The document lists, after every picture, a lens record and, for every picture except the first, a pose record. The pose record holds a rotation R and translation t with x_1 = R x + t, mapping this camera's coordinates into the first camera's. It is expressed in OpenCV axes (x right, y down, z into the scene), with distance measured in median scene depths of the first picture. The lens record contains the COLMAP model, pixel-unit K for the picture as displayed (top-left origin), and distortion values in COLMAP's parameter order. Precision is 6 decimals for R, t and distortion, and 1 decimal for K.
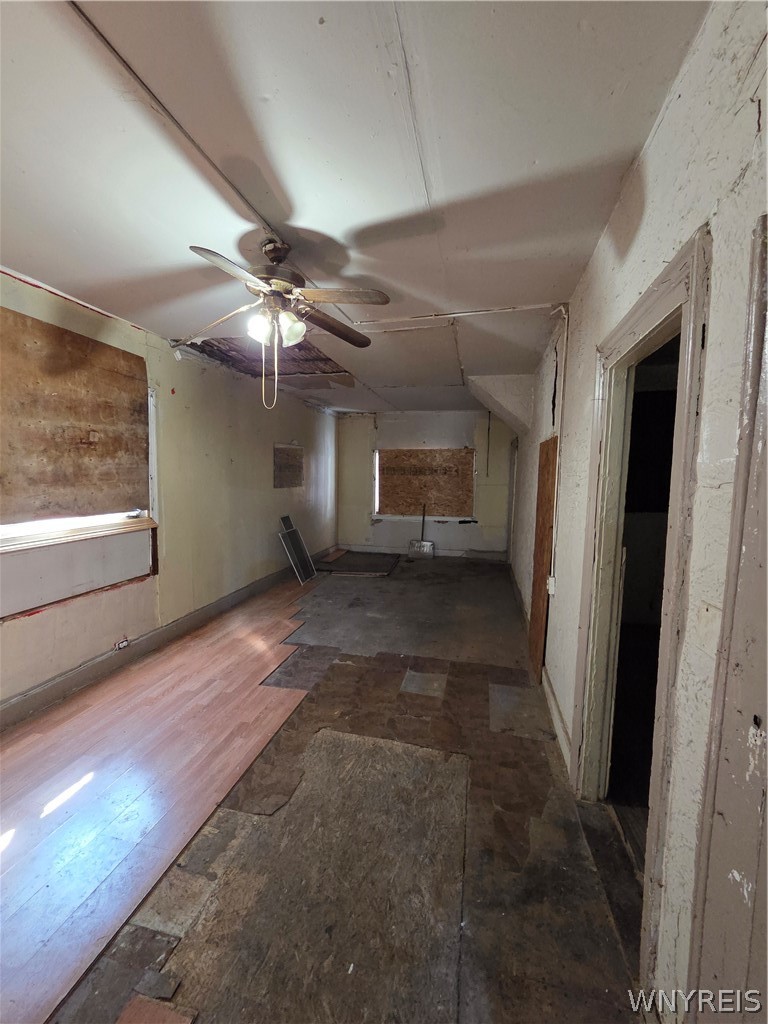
lens RADIAL K [[423.6, 0, 384.0], [0, 423.6, 512.0], [0, 0, 1]] dist [-0.001009, 0.000107]
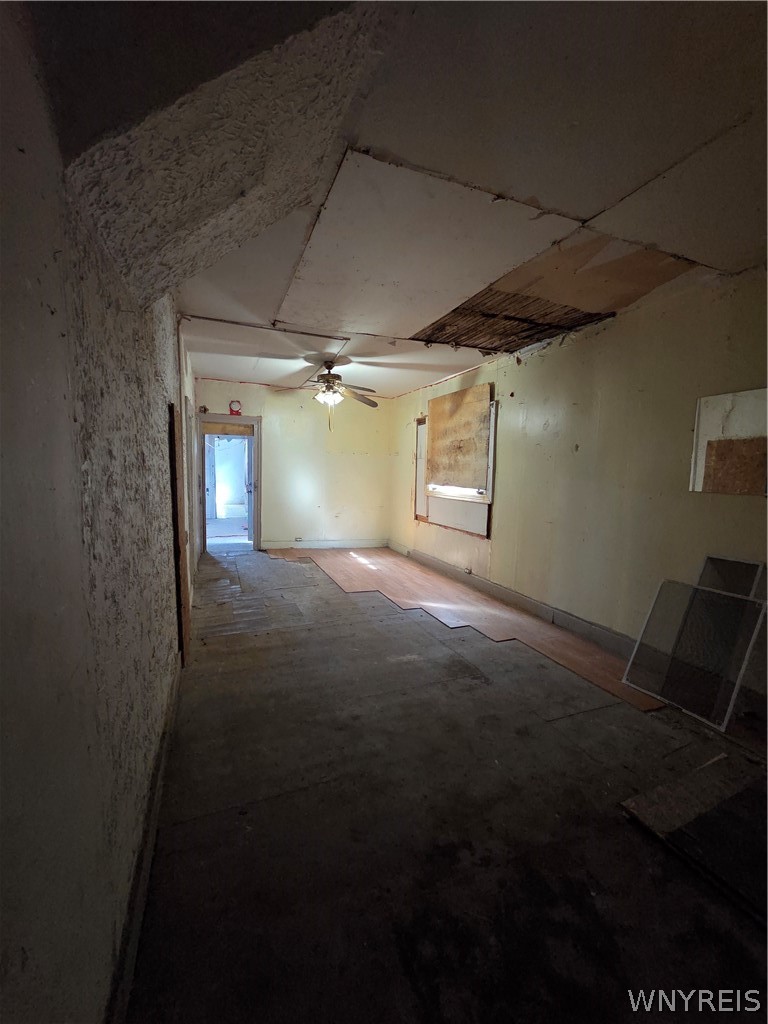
lens RADIAL K [[423.6, 0, 384.0], [0, 423.6, 512.0], [0, 0, 1]] dist [-0.001009, 0.000107]
pose [[-0.822457, 0.019990, -0.568476, 0.515999], [-0.088659, 0.982664, 0.162823, -0.131046], [0.561876, 0.184315, -0.806426, 1.939291]]
